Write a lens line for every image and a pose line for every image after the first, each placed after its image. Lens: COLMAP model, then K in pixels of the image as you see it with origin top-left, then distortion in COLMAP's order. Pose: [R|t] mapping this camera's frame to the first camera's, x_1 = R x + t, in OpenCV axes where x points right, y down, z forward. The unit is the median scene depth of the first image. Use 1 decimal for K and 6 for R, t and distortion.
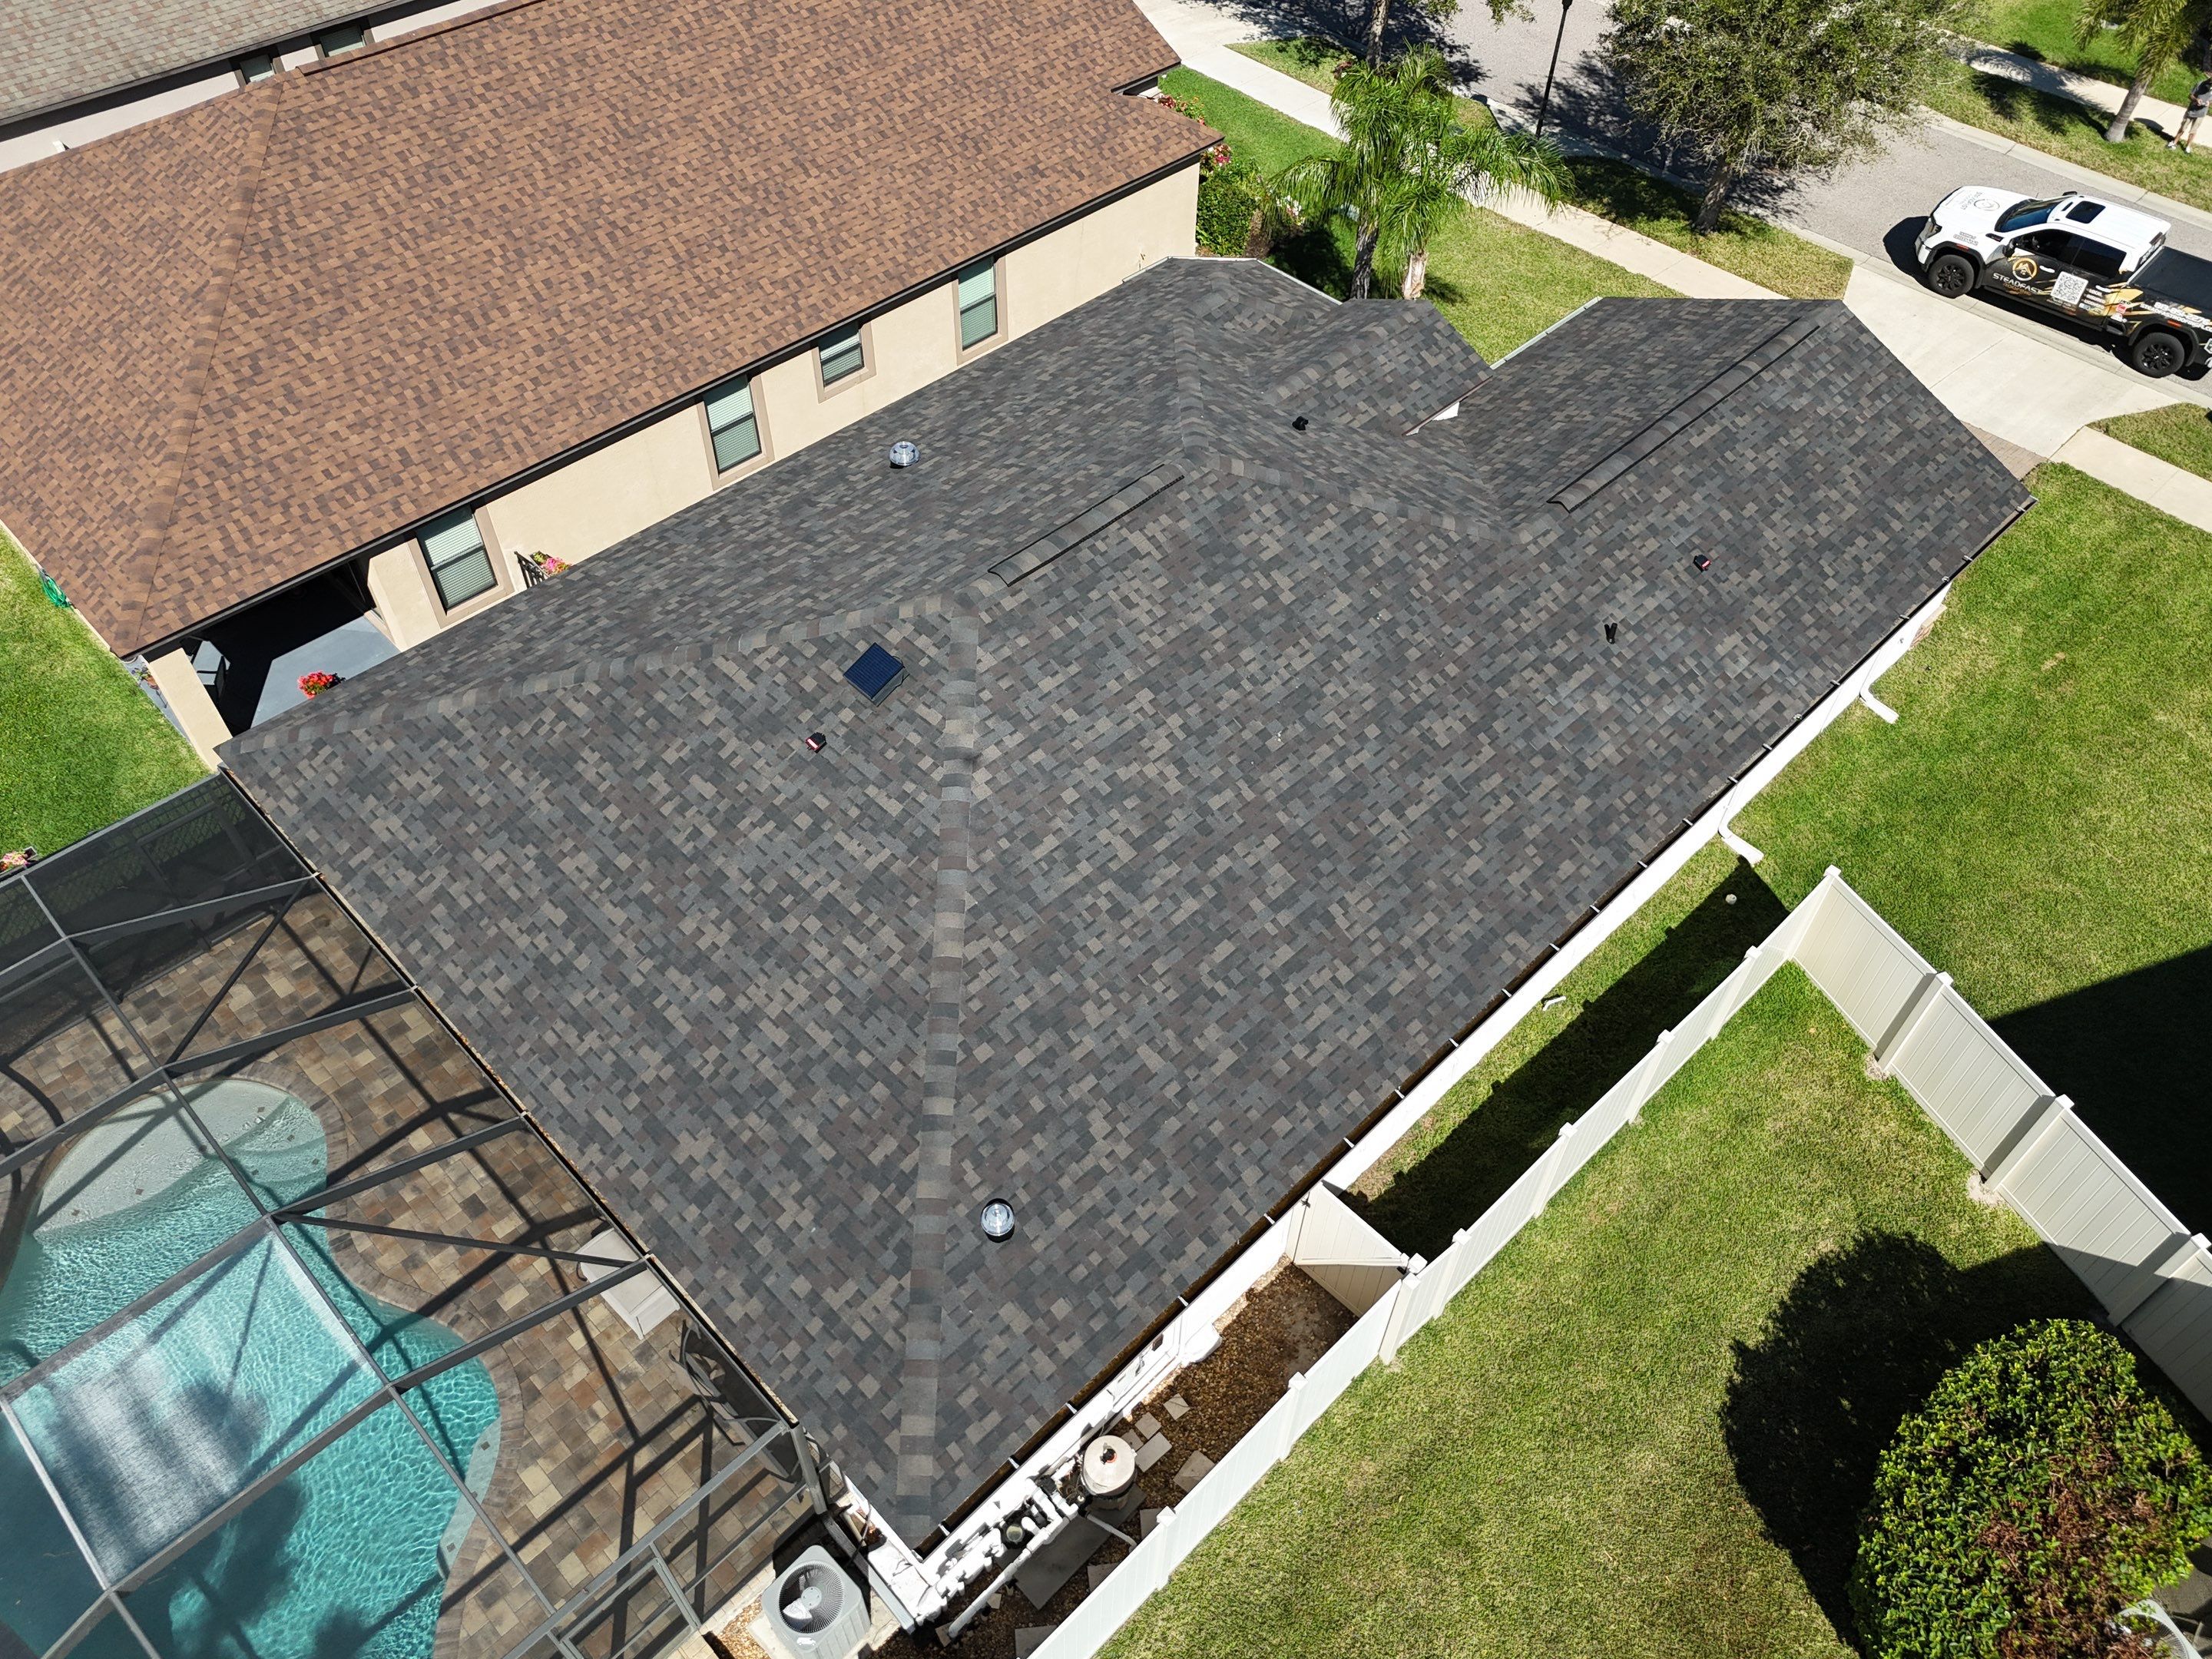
lens RADIAL K [[1627.2, 0, 1114.0], [0, 1627.2, 826.6], [0, 0, 1]] dist [0.075857, -0.069410]
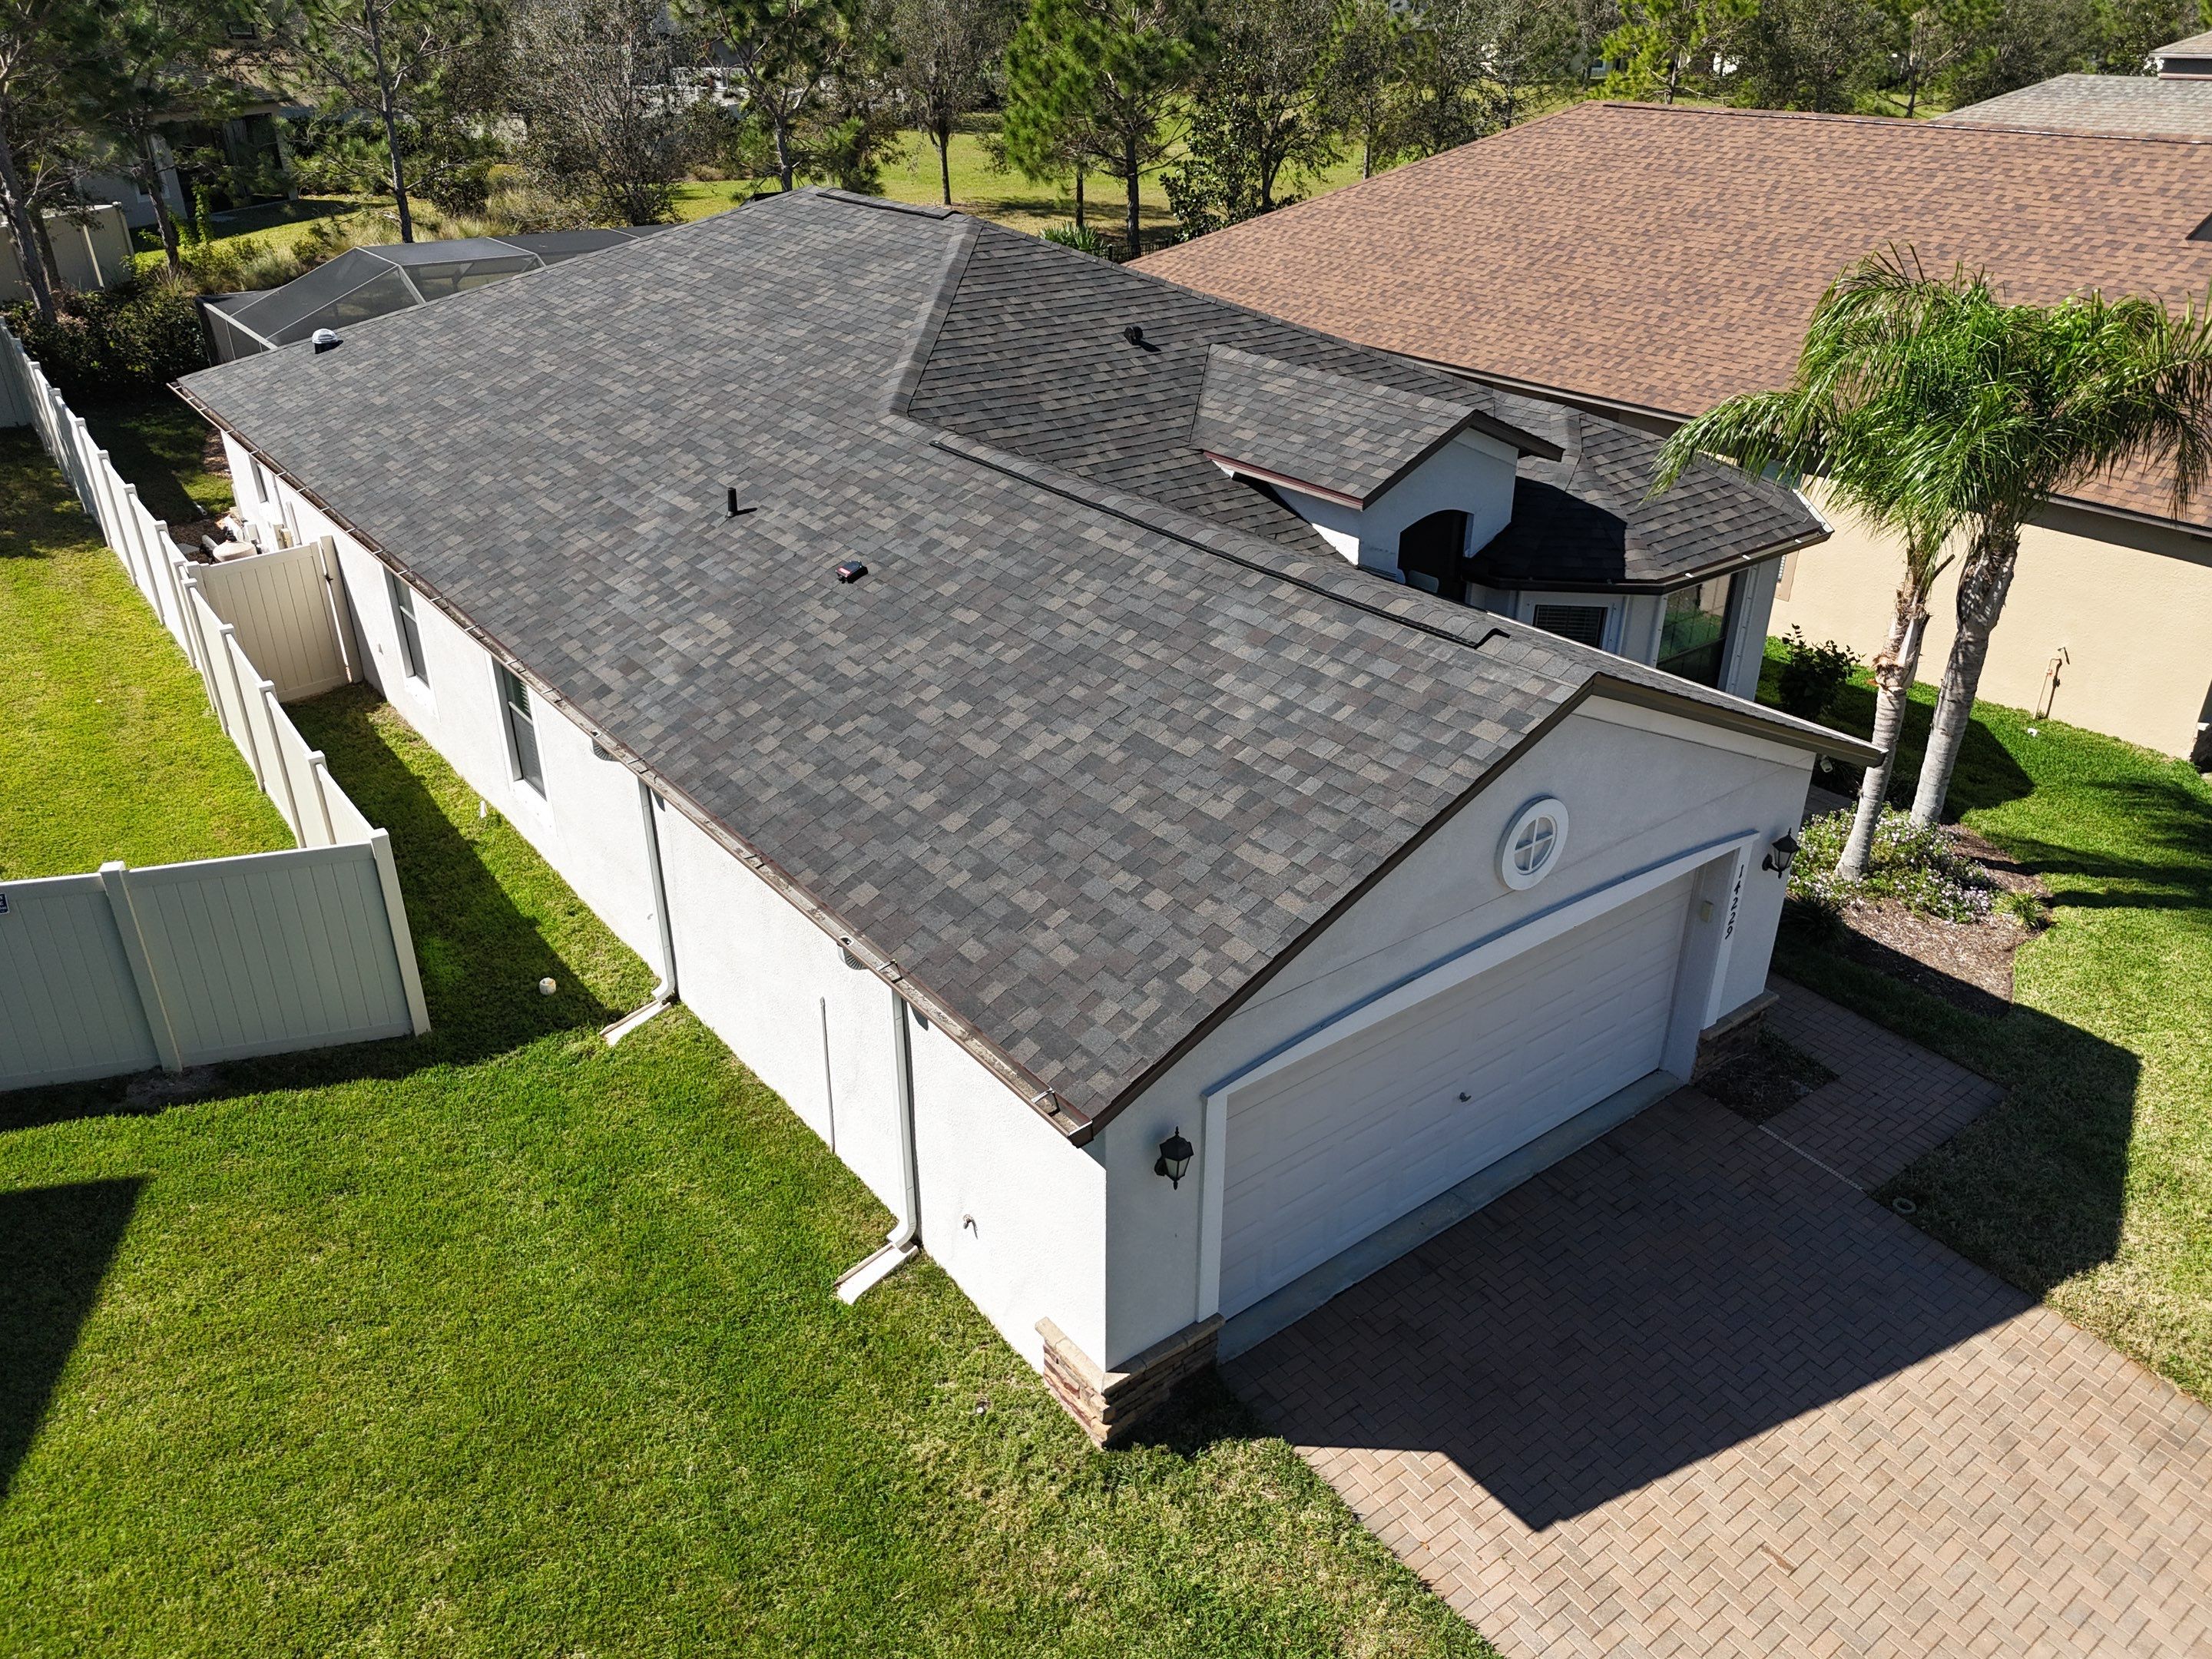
lens RADIAL K [[1627.2, 0, 1114.9], [0, 1627.2, 829.5], [0, 0, 1]] dist [0.075857, -0.069410]
pose [[-0.121706, 0.440003, -0.889711, 1.019035], [-0.750304, 0.546037, 0.372677, -0.448078], [0.649794, 0.712910, 0.263680, 1.068603]]
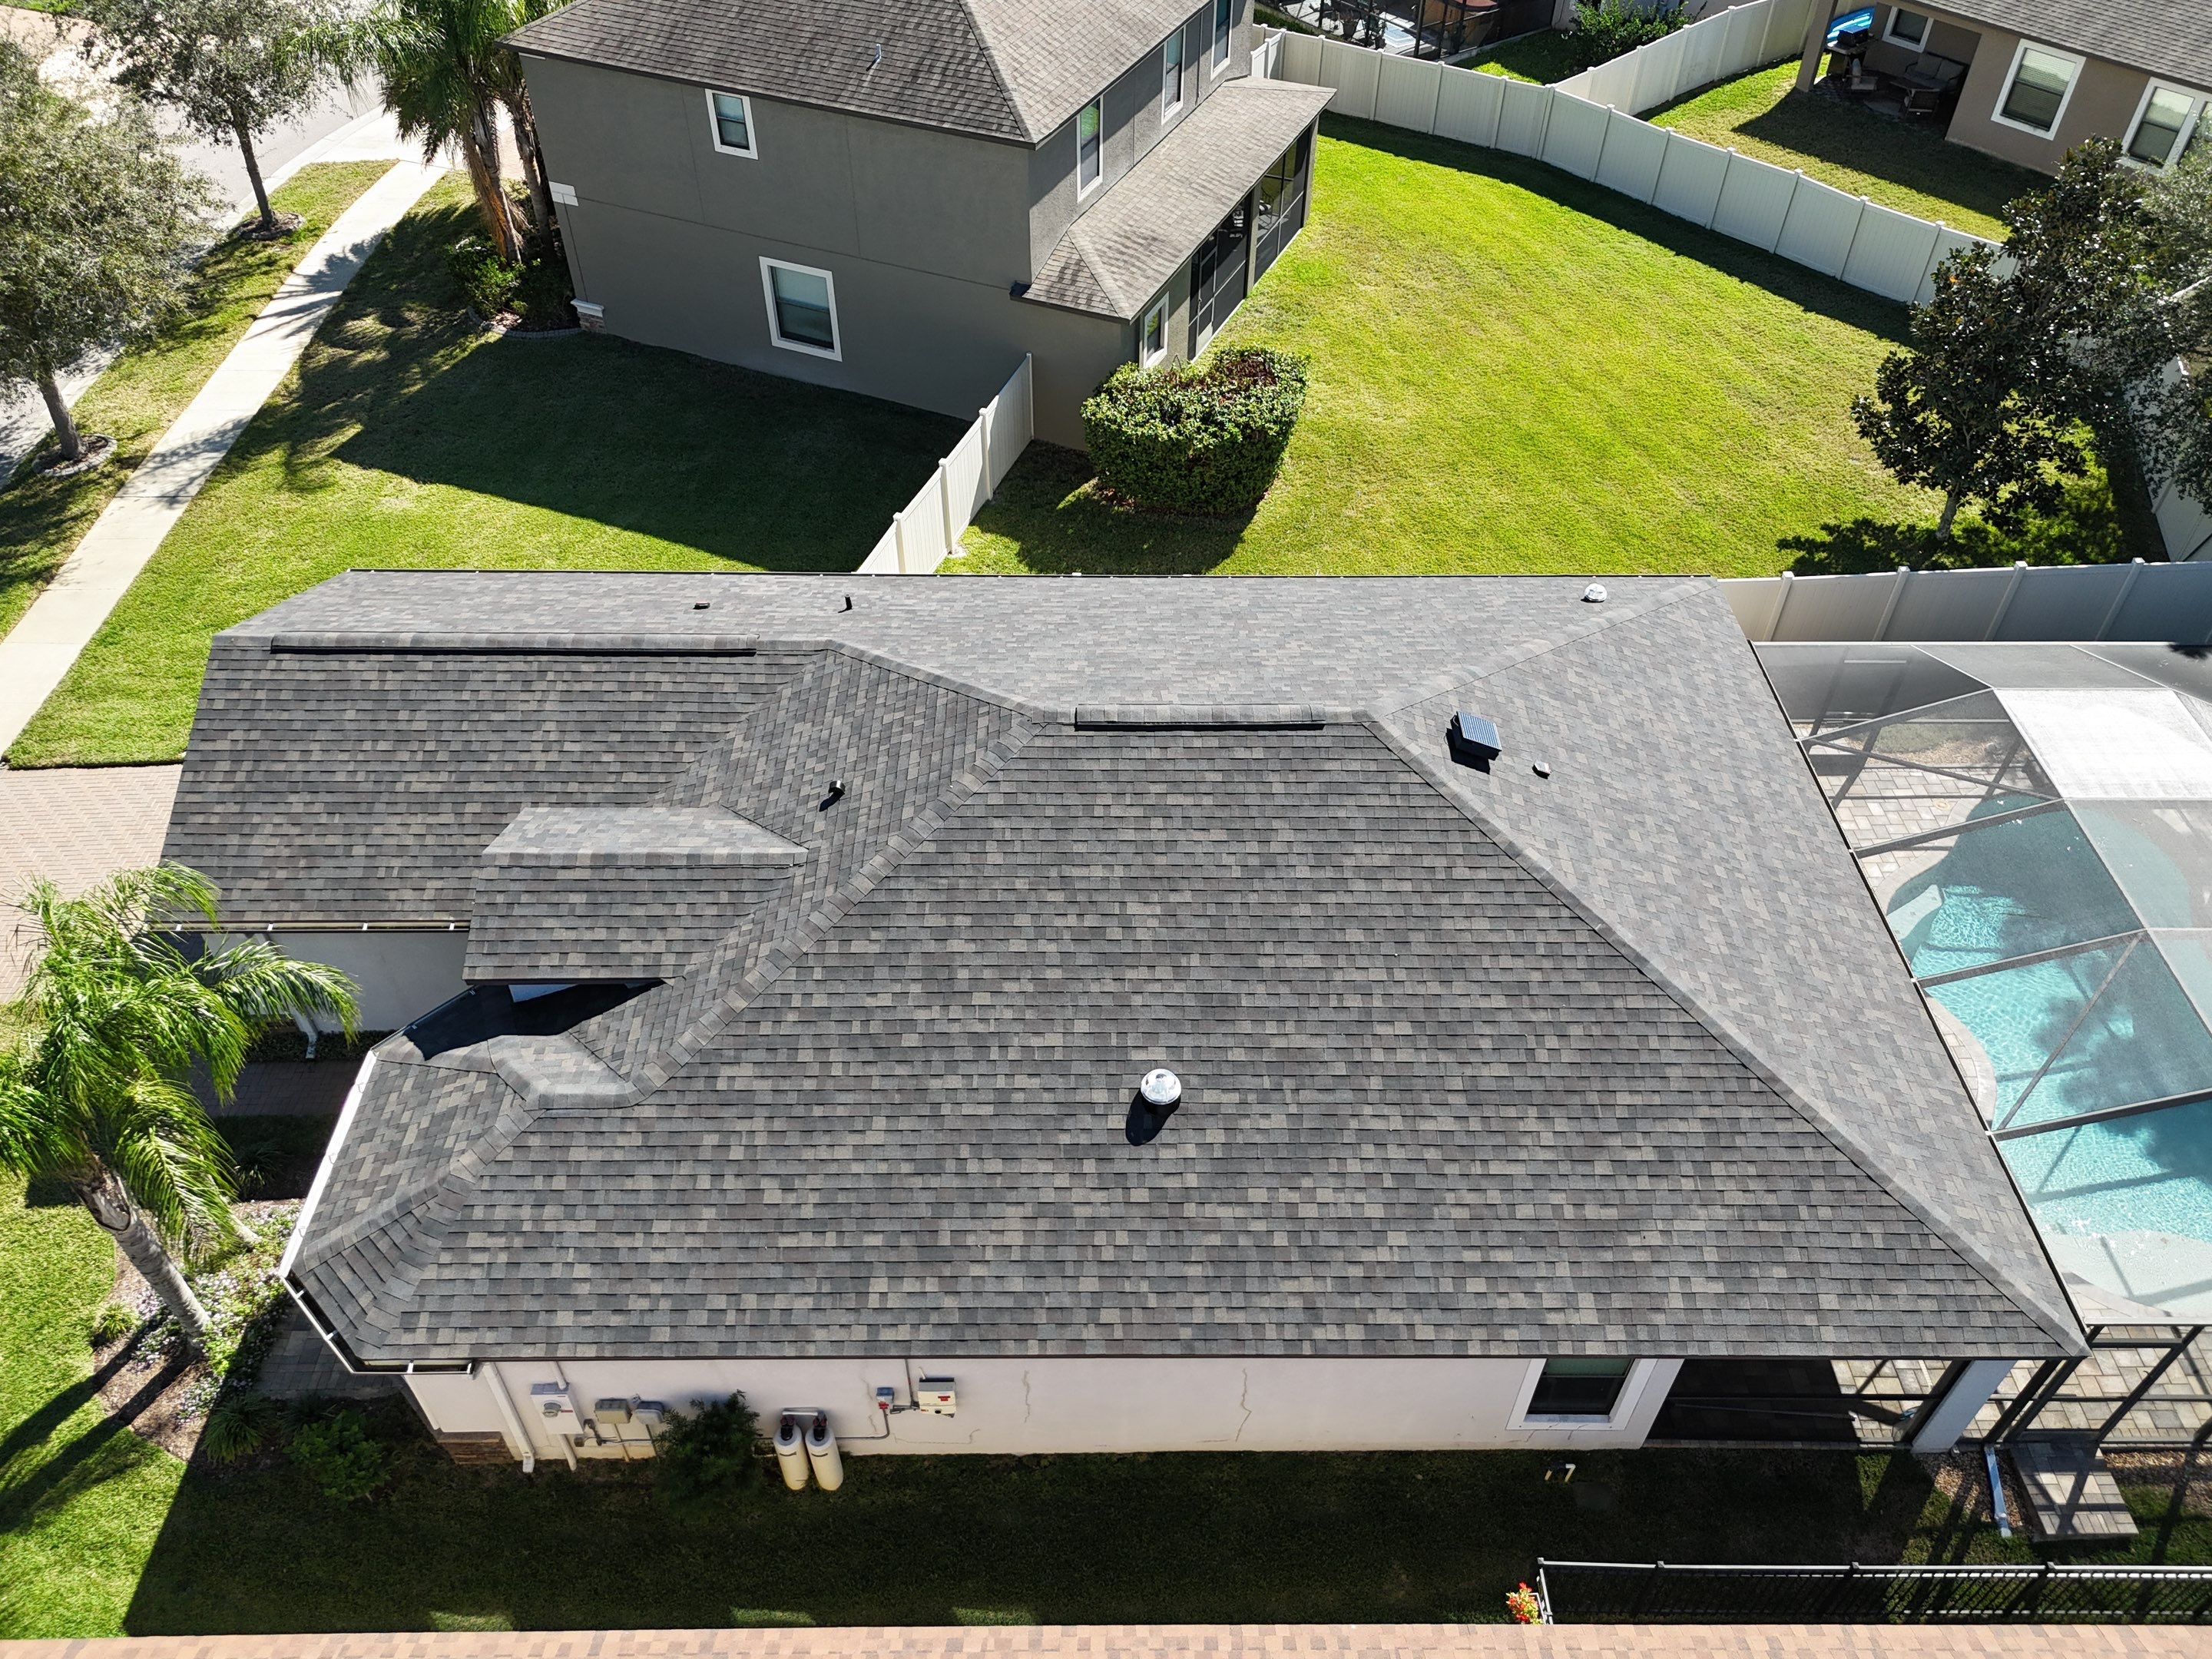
lens RADIAL K [[1627.2, 0, 1109.5], [0, 1627.2, 826.4], [0, 0, 1]] dist [0.075857, -0.069410]
pose [[-0.717050, -0.498888, 0.486775, -0.478212], [0.510171, 0.100208, 0.854216, -1.025490], [-0.474937, 0.860854, 0.182663, 0.879505]]
